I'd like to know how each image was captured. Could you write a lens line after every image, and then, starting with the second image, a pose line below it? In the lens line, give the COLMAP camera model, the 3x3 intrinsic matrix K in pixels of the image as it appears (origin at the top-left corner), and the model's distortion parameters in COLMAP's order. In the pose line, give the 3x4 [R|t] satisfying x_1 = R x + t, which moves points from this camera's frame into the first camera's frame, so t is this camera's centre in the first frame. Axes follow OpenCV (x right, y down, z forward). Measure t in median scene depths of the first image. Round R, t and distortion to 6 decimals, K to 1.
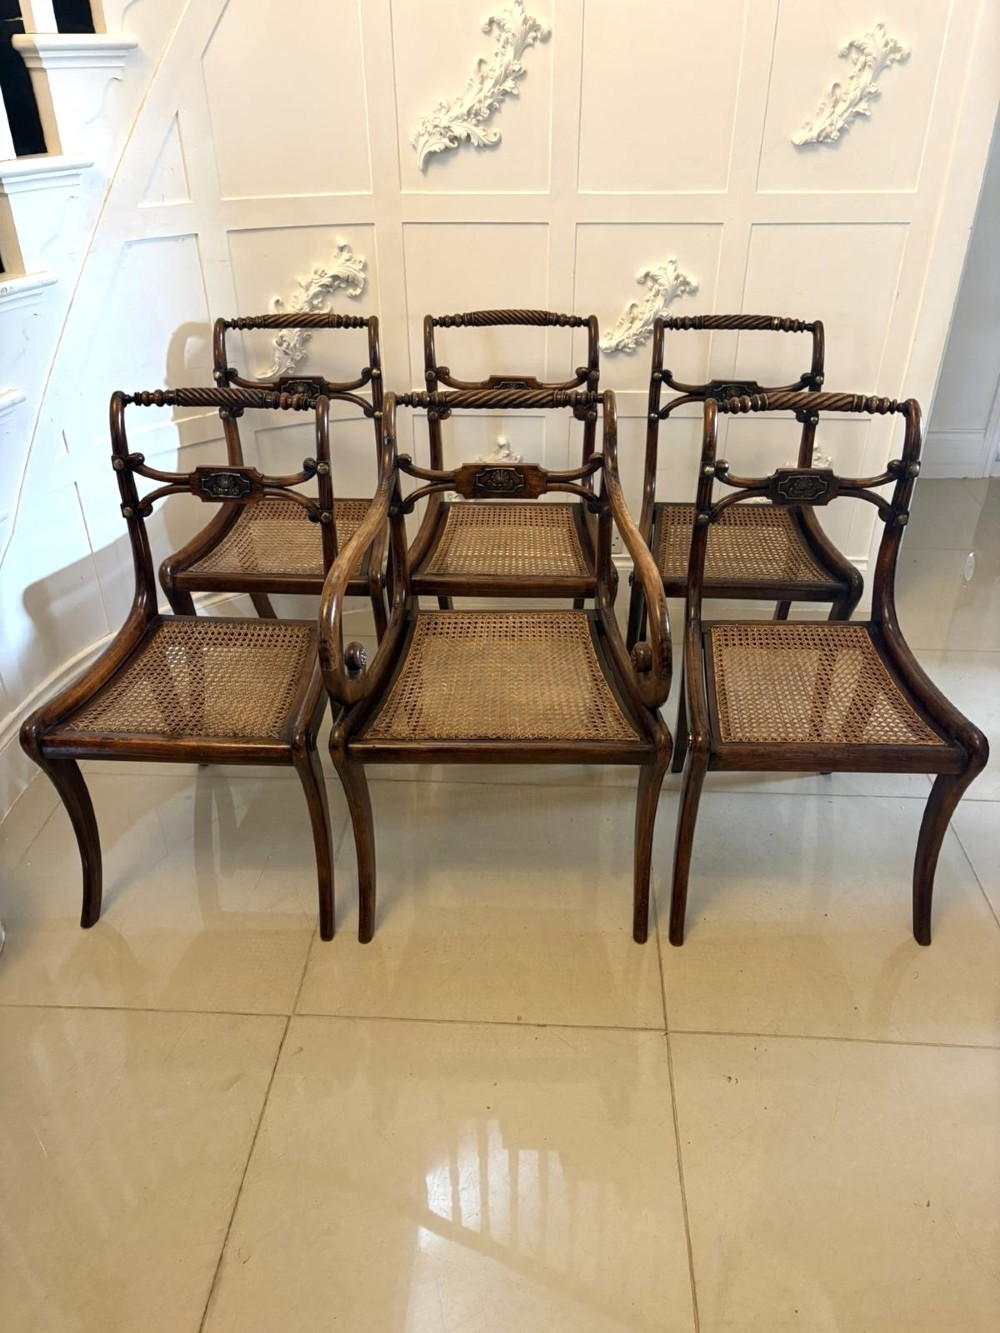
lens RADIAL K [[997.1, 0, 495.5], [0, 997.1, 666.6], [0, 0, 1]] dist [0.029432, -0.033794]
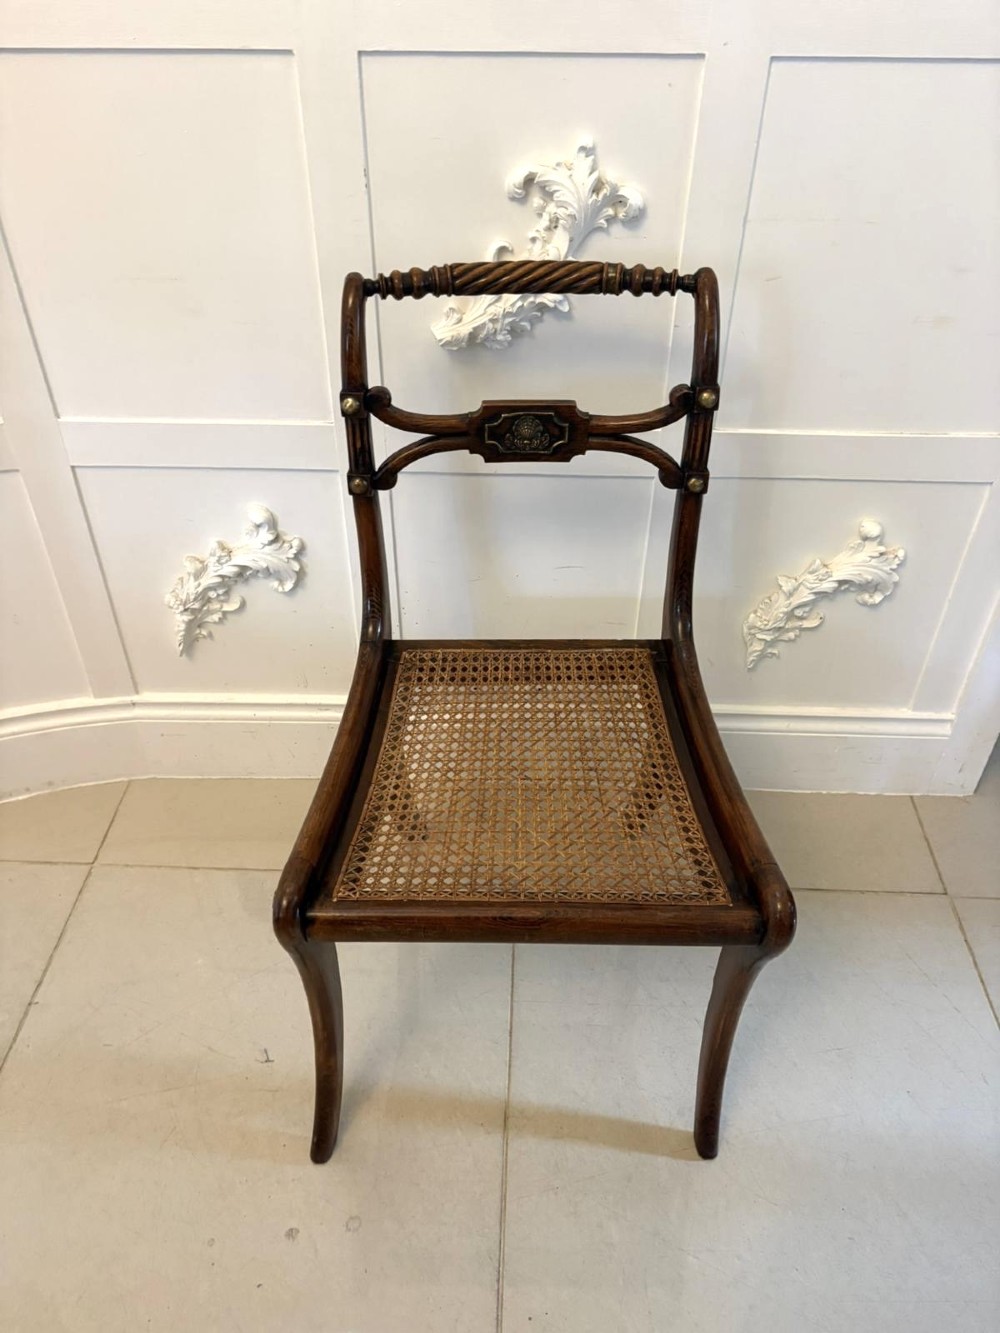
lens RADIAL K [[1009.8, 0, 494.8], [0, 1009.8, 670.5], [0, 0, 1]] dist [-0.005863, 0.053784]
pose [[0.999762, -0.004818, 0.021260, 0.132674], [0.002073, 0.991865, 0.127274, -0.247106], [-0.021700, -0.127200, 0.991640, 0.560763]]
